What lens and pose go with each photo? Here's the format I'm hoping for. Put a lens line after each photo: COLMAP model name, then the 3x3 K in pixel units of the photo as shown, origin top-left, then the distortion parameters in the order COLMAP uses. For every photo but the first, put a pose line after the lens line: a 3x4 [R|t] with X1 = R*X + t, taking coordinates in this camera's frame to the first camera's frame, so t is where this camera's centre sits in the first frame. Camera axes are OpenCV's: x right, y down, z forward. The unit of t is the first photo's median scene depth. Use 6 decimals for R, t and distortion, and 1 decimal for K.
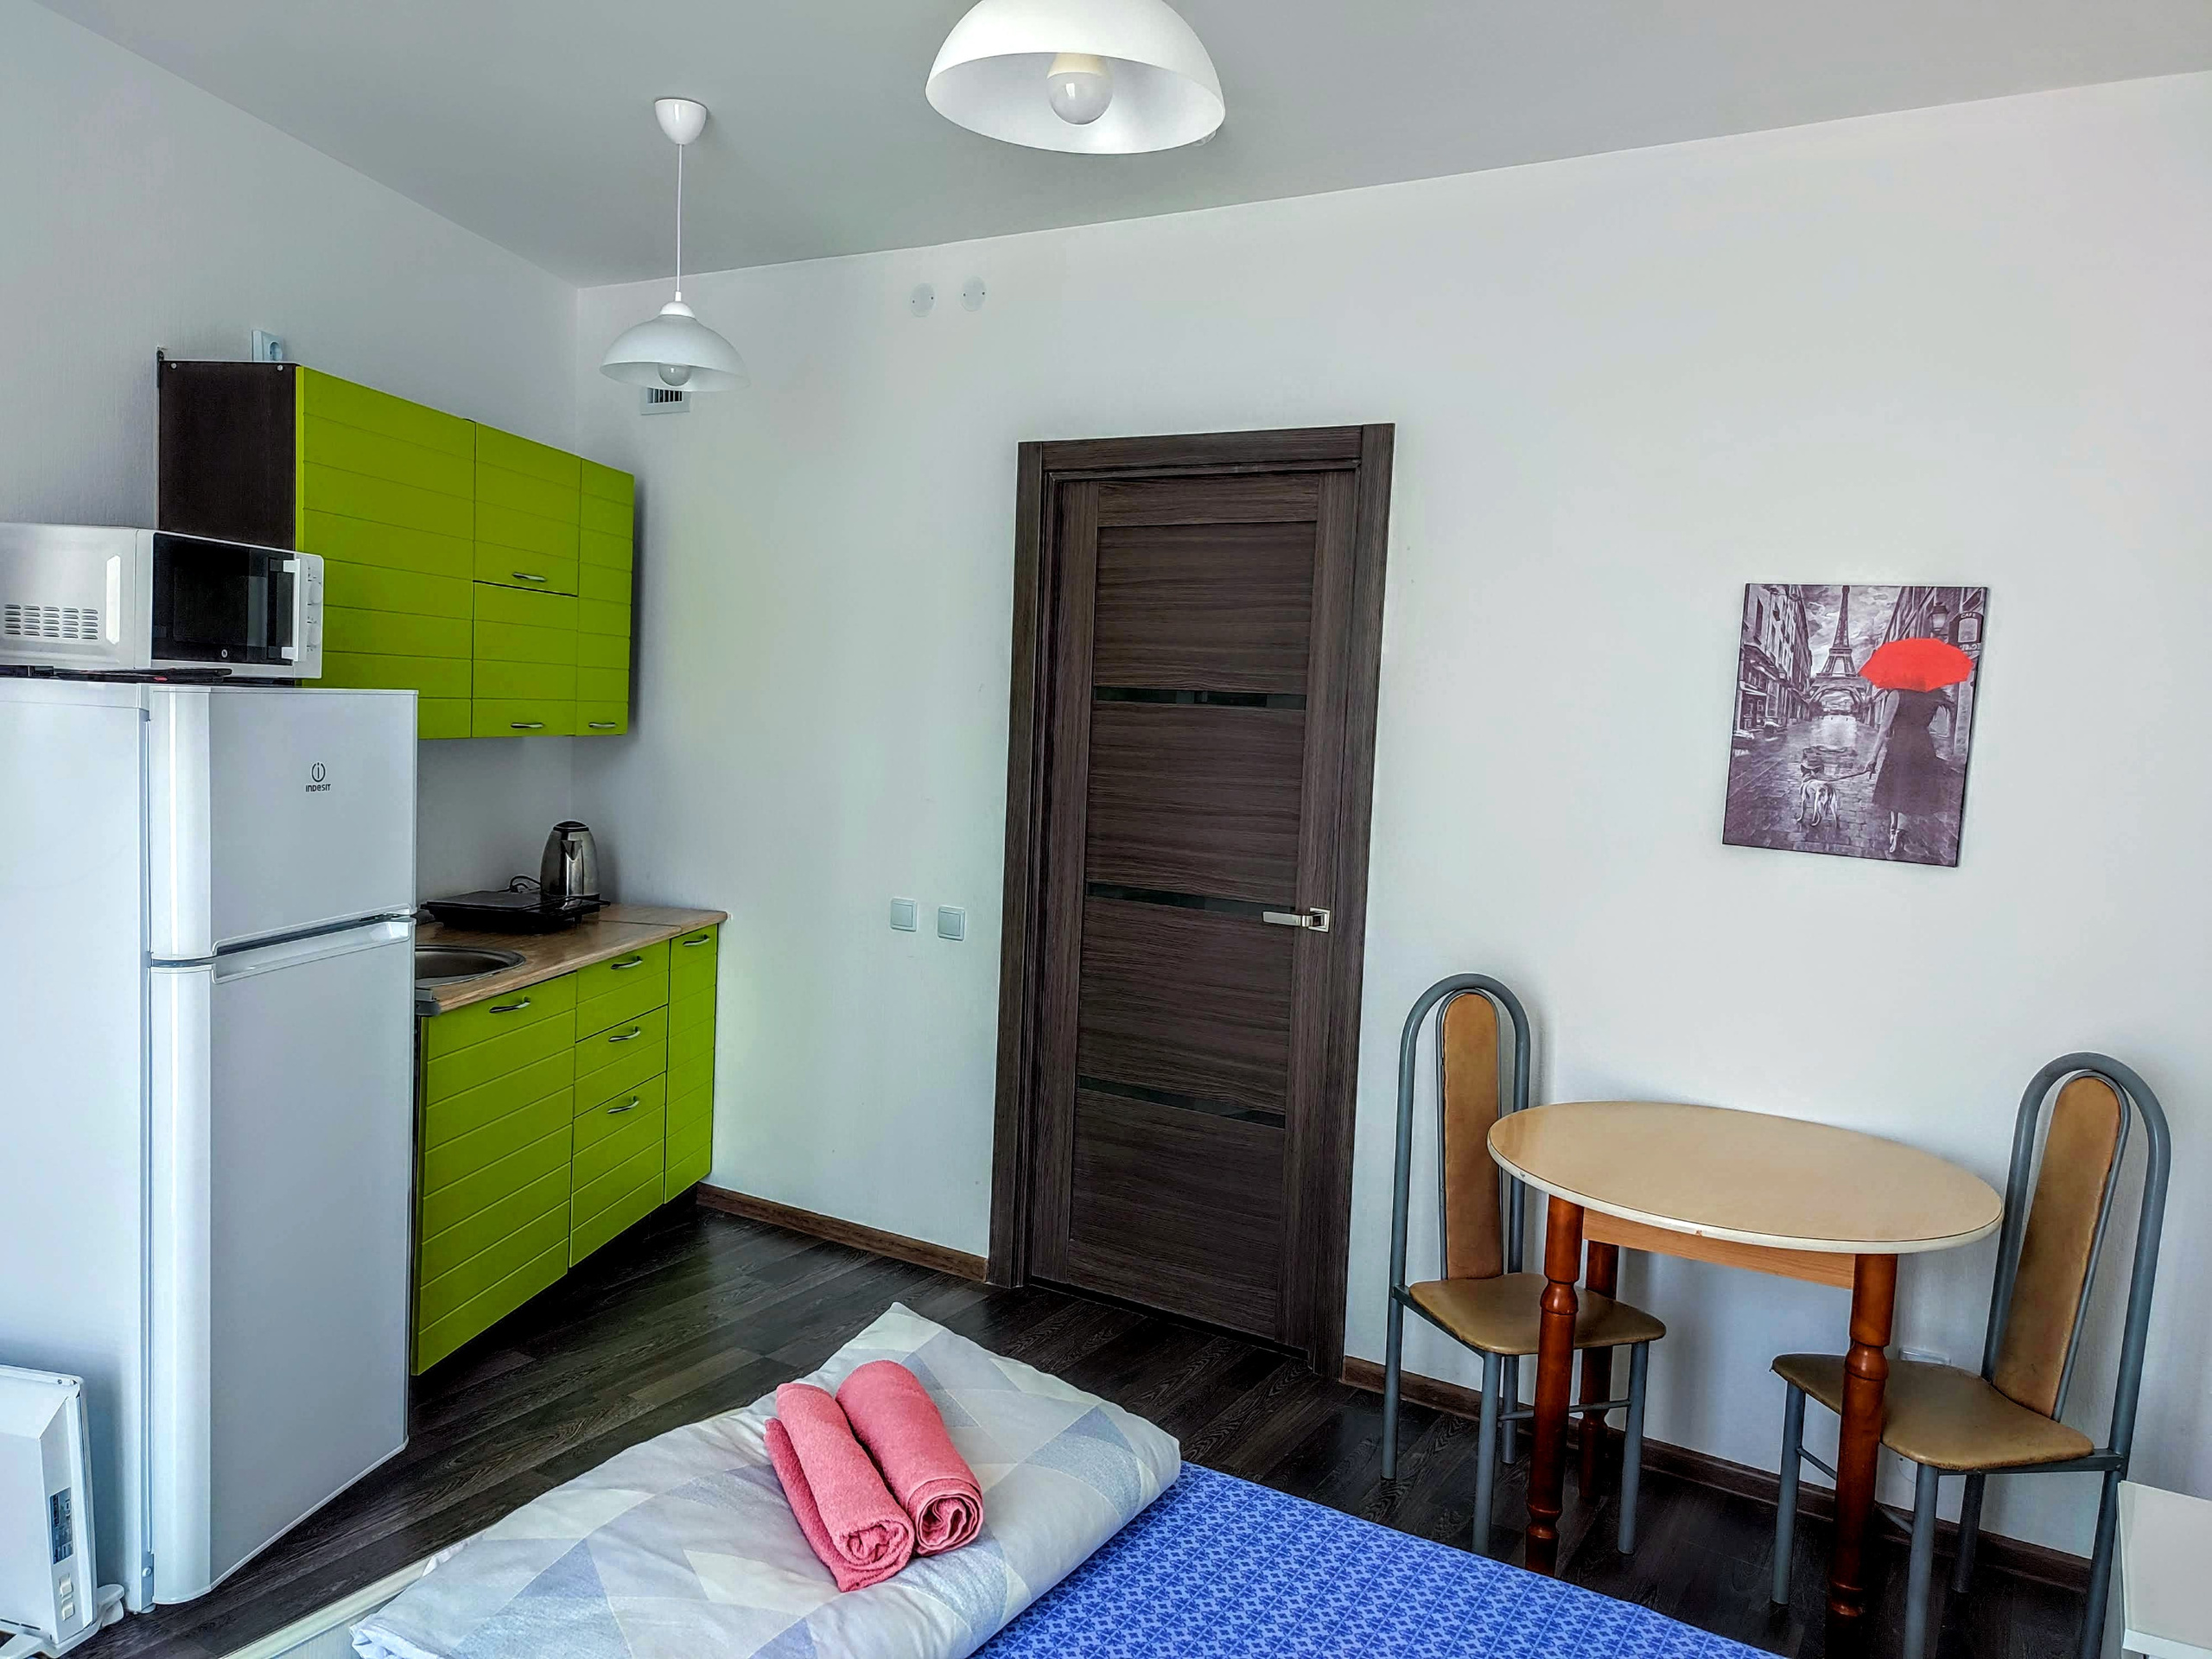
lens RADIAL K [[1596.8, 0, 1097.6], [0, 1596.8, 828.1], [0, 0, 1]] dist [0.007353, 0.004766]
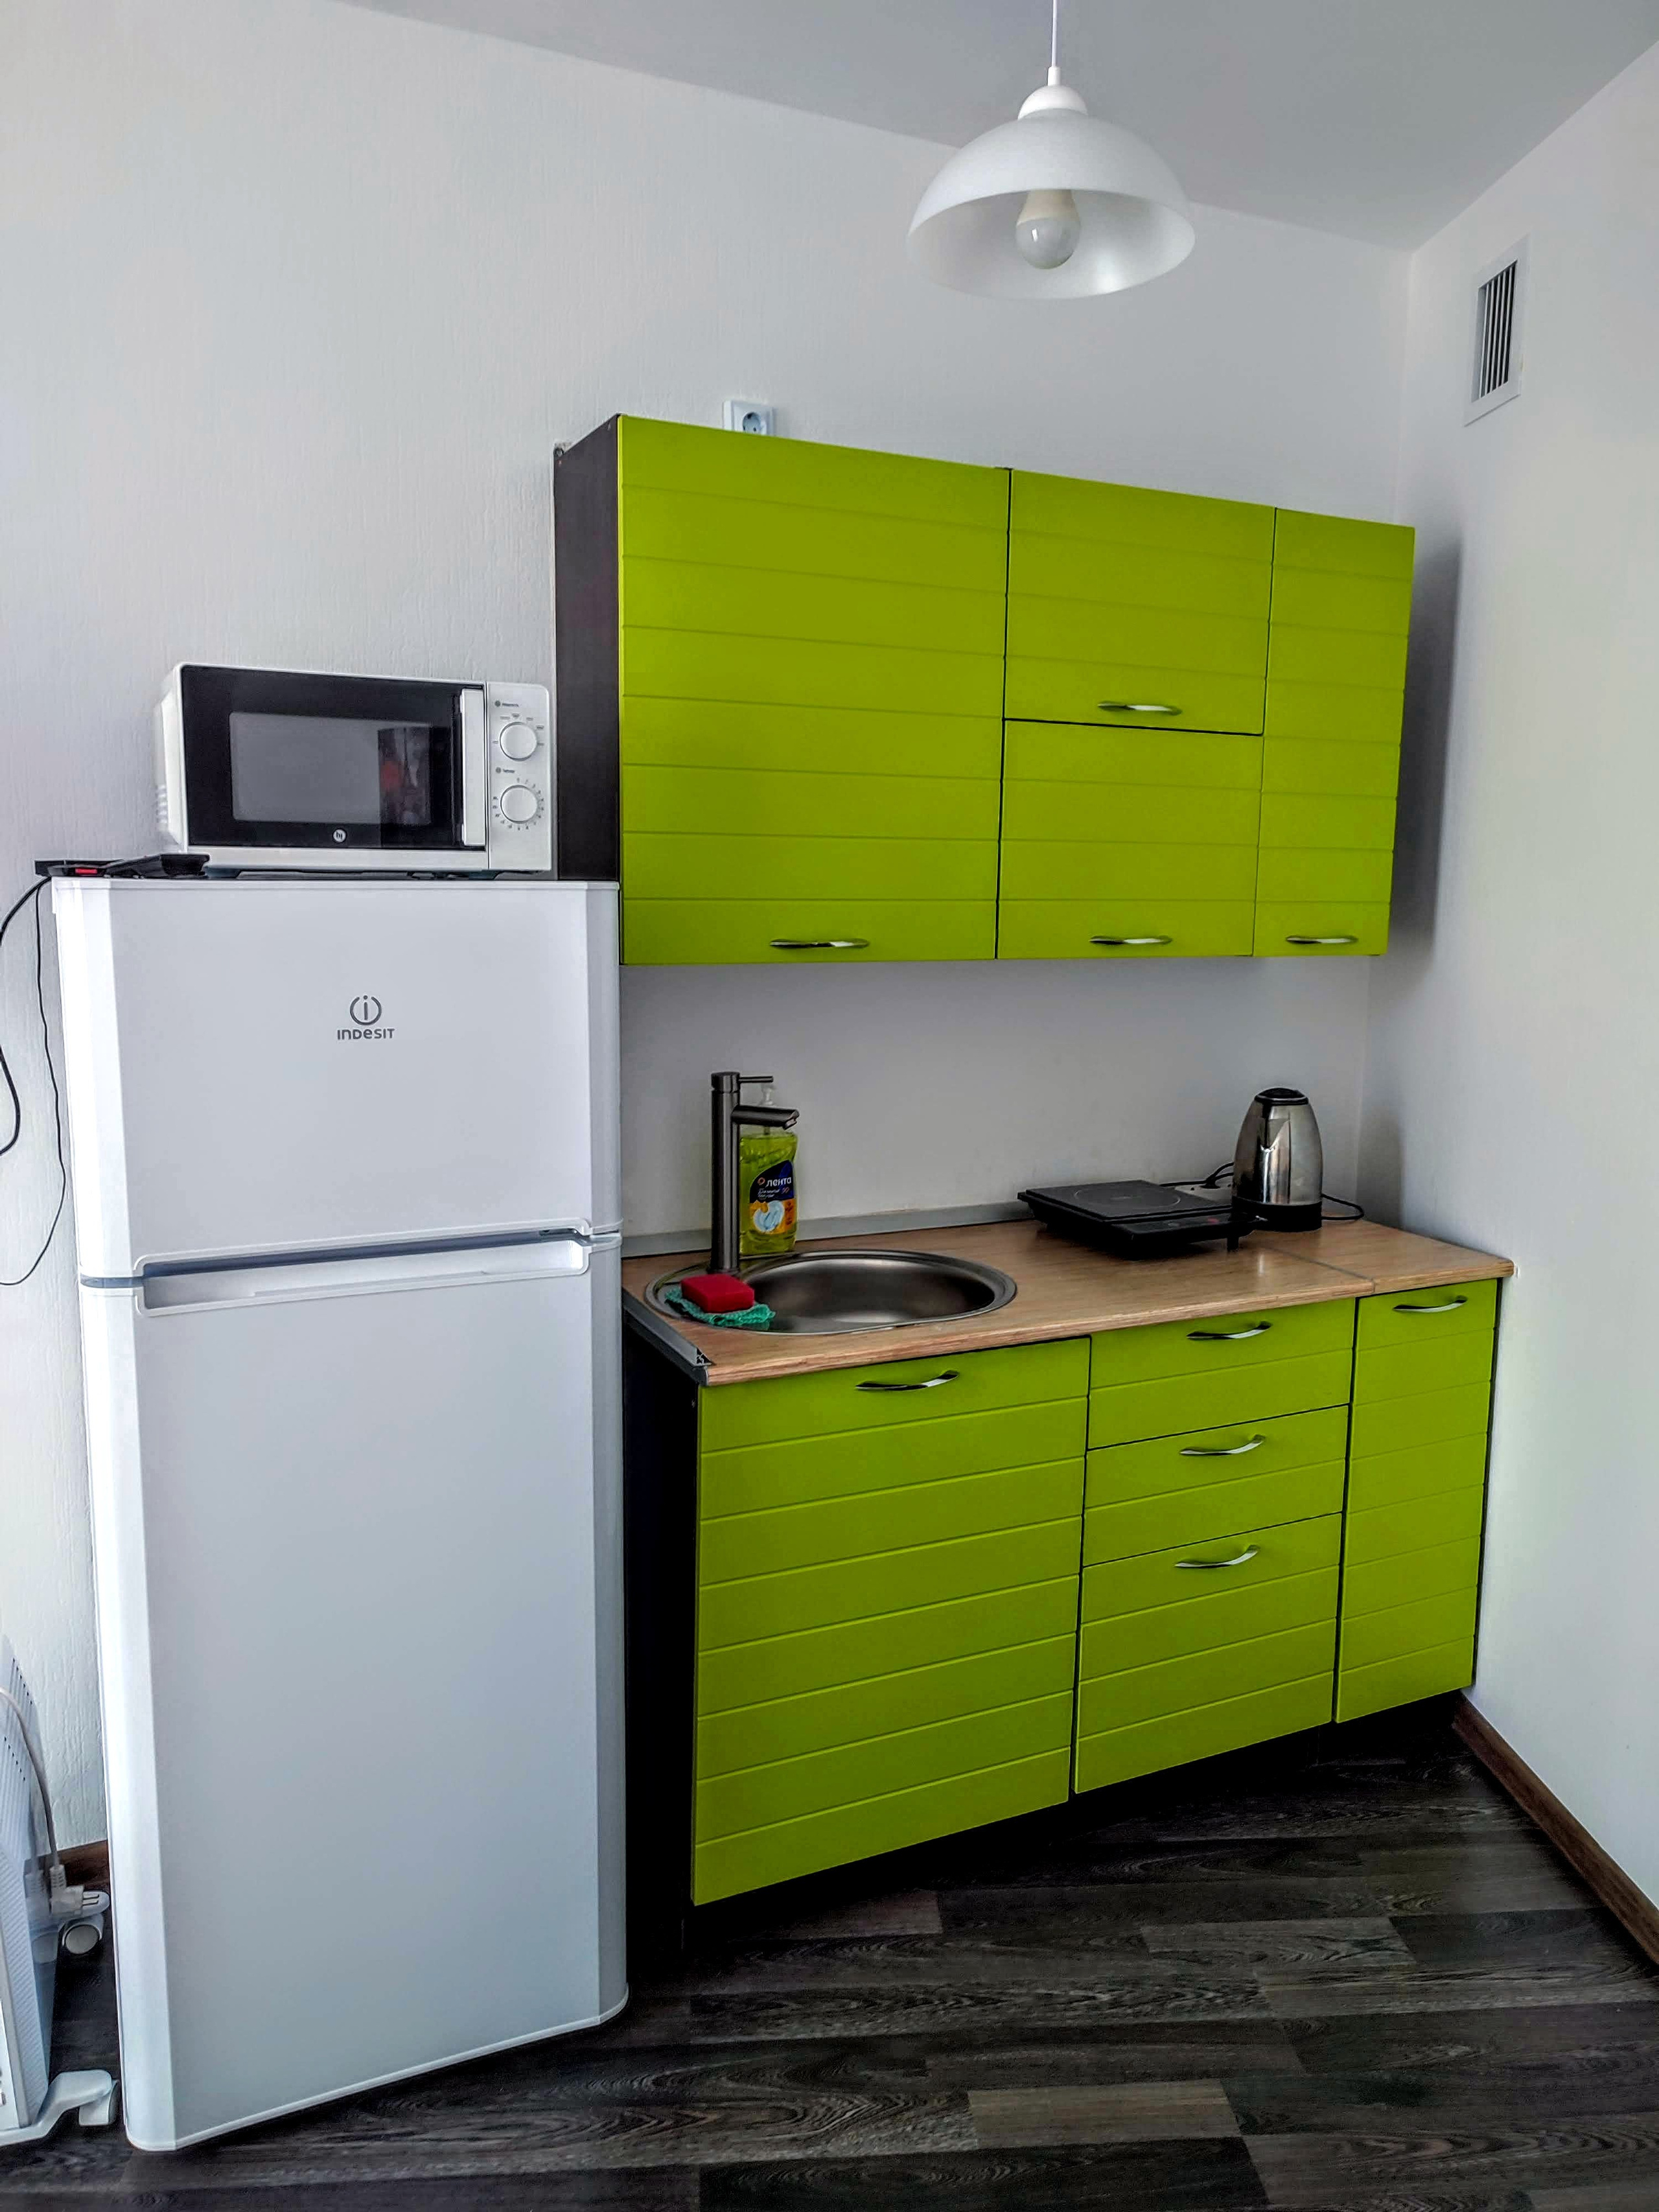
lens RADIAL K [[1596.8, 0, 829.5], [0, 1596.8, 1106.0], [0, 0, 1]] dist [0.007353, 0.004766]
pose [[0.576420, 0.077969, -0.813425, 0.120500], [-0.049802, 0.996939, 0.060268, -0.034574], [0.815635, 0.005771, 0.578538, 0.602307]]
